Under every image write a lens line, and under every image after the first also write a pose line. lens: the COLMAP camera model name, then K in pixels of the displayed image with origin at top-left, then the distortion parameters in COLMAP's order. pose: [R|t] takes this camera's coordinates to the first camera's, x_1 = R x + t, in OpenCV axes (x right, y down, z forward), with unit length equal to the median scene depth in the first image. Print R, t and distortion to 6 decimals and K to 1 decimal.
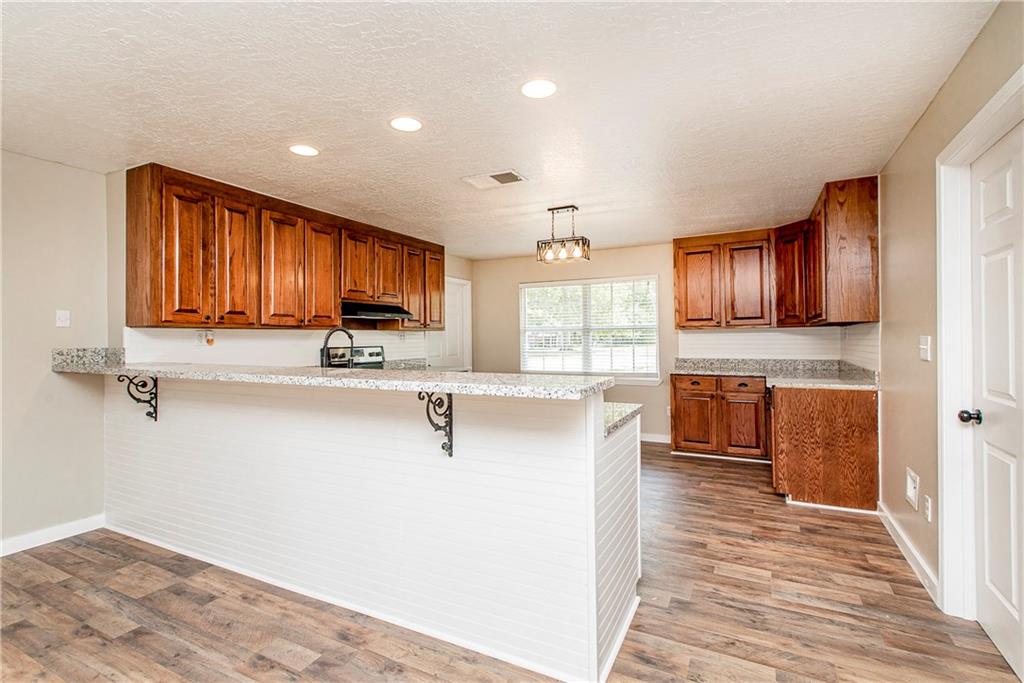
lens RADIAL K [[458.4, 0, 507.5], [0, 458.4, 335.1], [0, 0, 1]] dist [-0.001182, -0.003032]
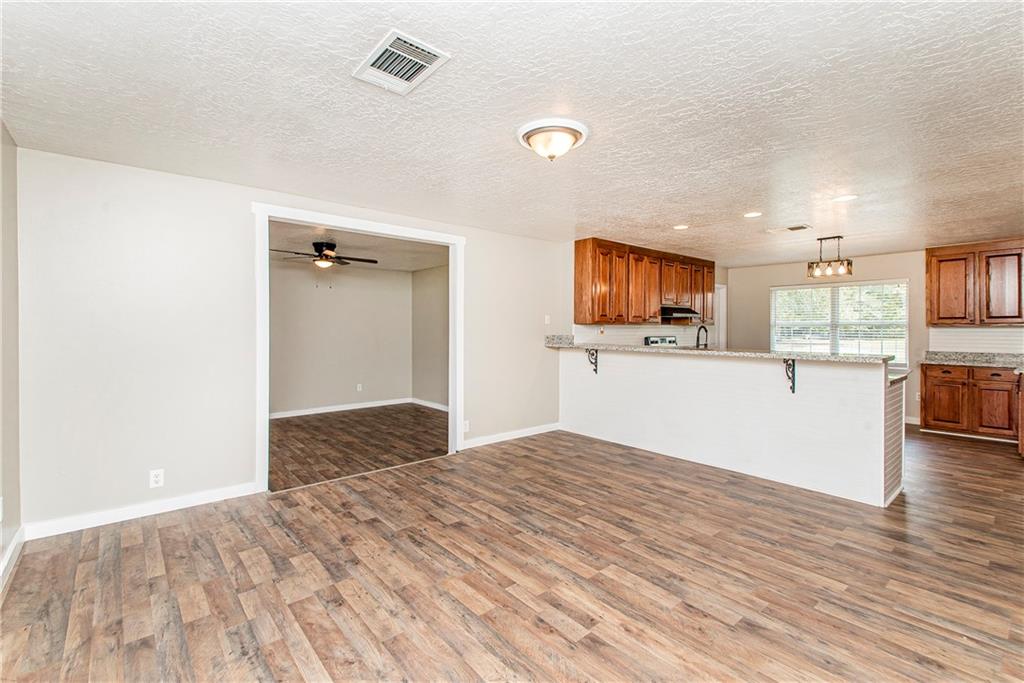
lens RADIAL K [[458.4, 0, 544.3], [0, 458.4, 331.1], [0, 0, 1]] dist [-0.001182, -0.003032]
pose [[0.943812, 0.013807, -0.330193, -0.195784], [-0.009417, 0.999845, 0.014891, -0.009498], [0.330348, -0.010945, 0.943796, -0.491272]]
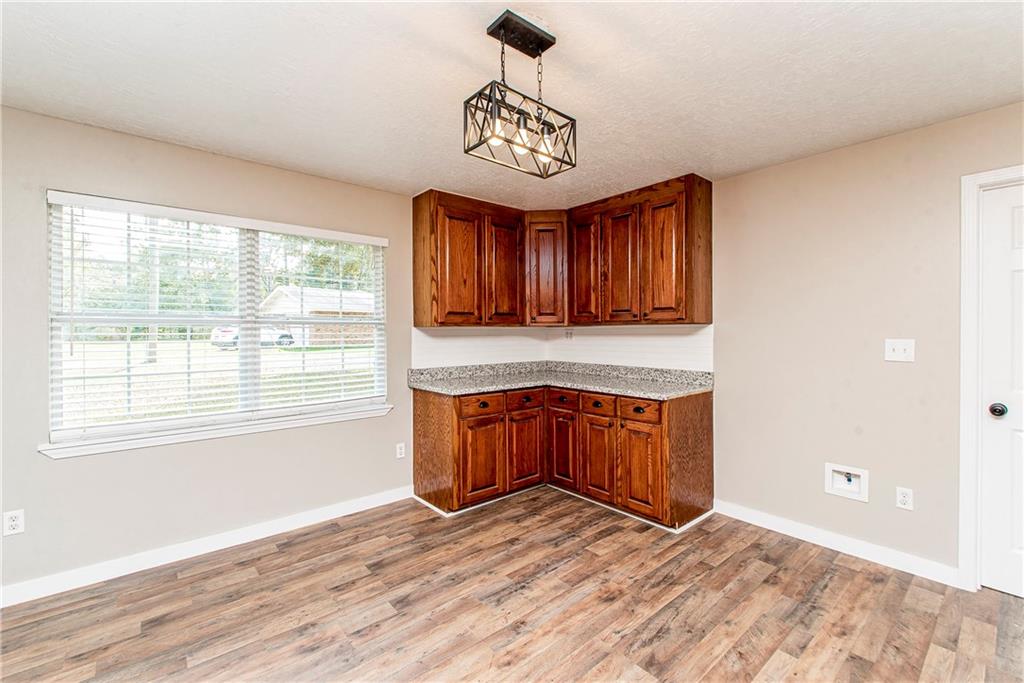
lens RADIAL K [[458.4, 0, 494.2], [0, 458.4, 330.2], [0, 0, 1]] dist [-0.001182, -0.003032]
pose [[0.404337, 0.006396, 0.914588, -0.250203], [-0.003703, 0.999979, -0.005356, -0.004607], [-0.914603, -0.001221, 0.404352, 0.791997]]
